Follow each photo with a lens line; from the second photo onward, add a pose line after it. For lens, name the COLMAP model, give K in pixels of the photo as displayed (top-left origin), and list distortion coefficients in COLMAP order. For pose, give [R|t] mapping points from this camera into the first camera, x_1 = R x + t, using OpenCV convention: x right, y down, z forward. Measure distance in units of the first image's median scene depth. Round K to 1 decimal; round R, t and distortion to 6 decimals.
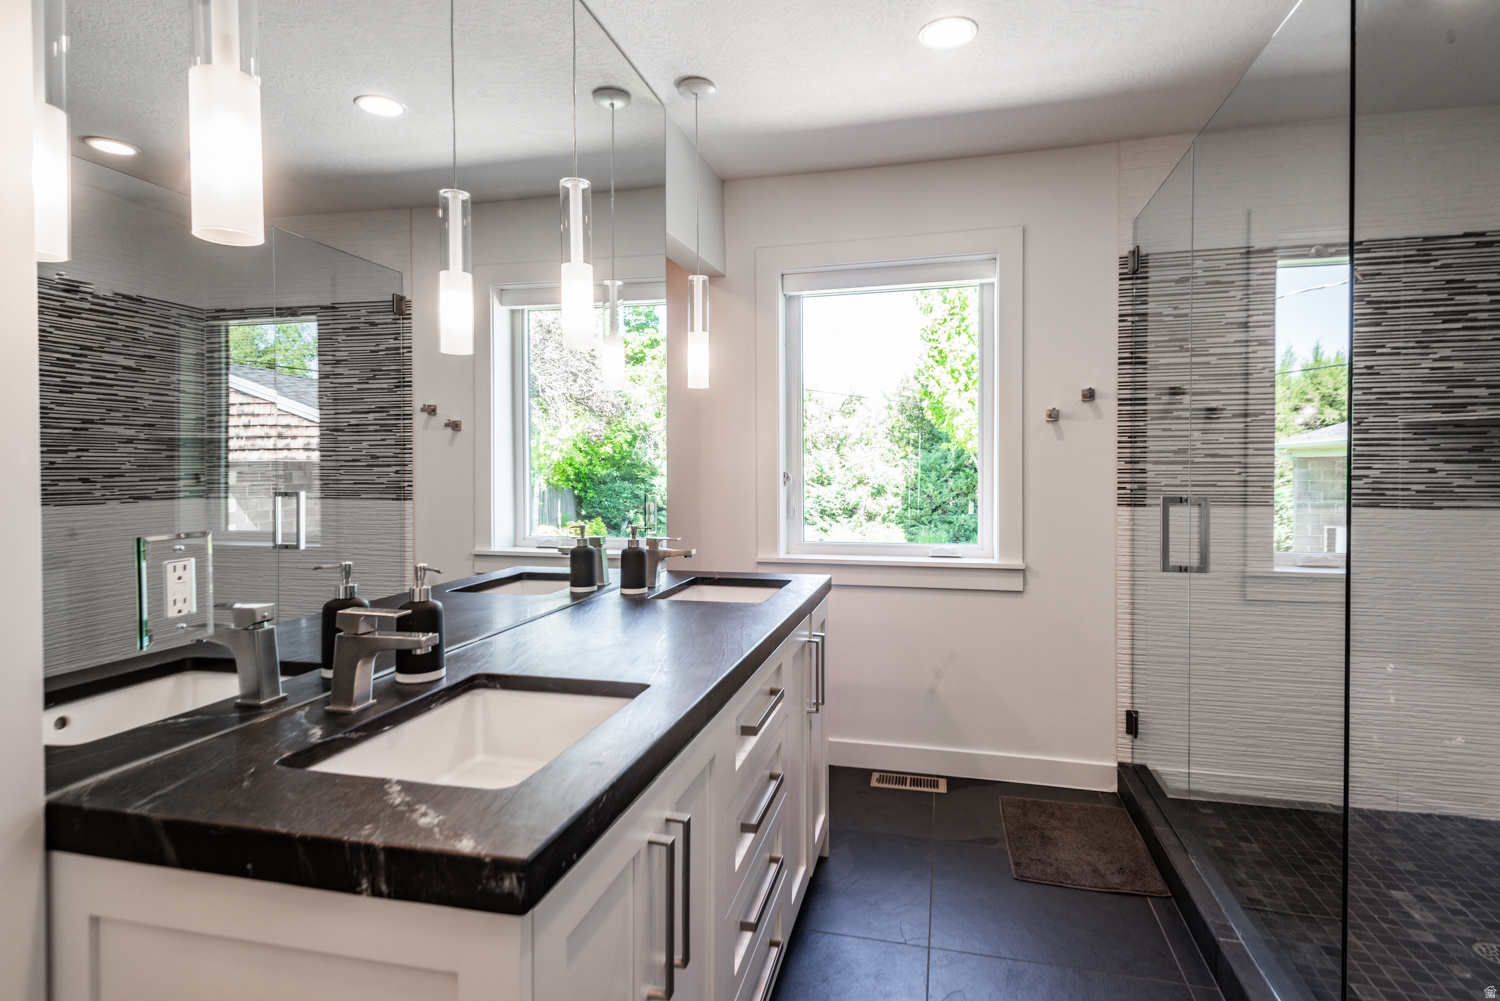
lens RADIAL K [[784.8, 0, 749.7], [0, 784.8, 491.9], [0, 0, 1]] dist [0.010511, -0.004104]
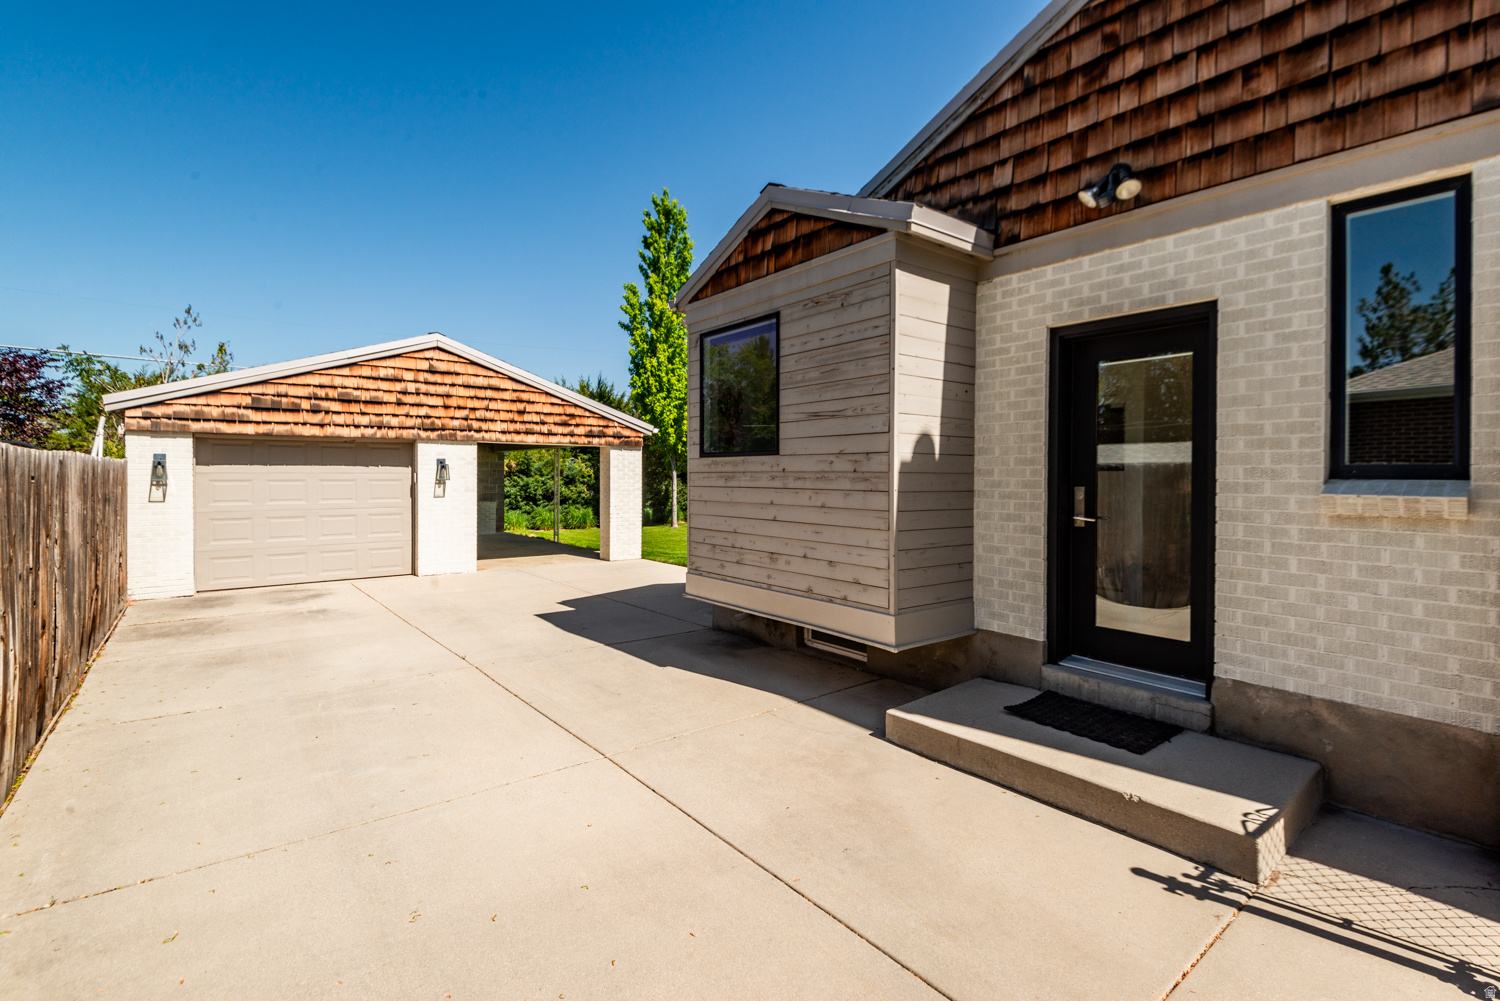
lens RADIAL K [[680.8, 0, 749.2], [0, 680.8, 481.8], [0, 0, 1]] dist [0.004466, -0.008452]
pose [[0.597291, -0.002106, 0.802022, -1.216818], [0.010921, 0.999925, -0.005507, 0.023125], [-0.801951, 0.012048, 0.597269, 0.180698]]
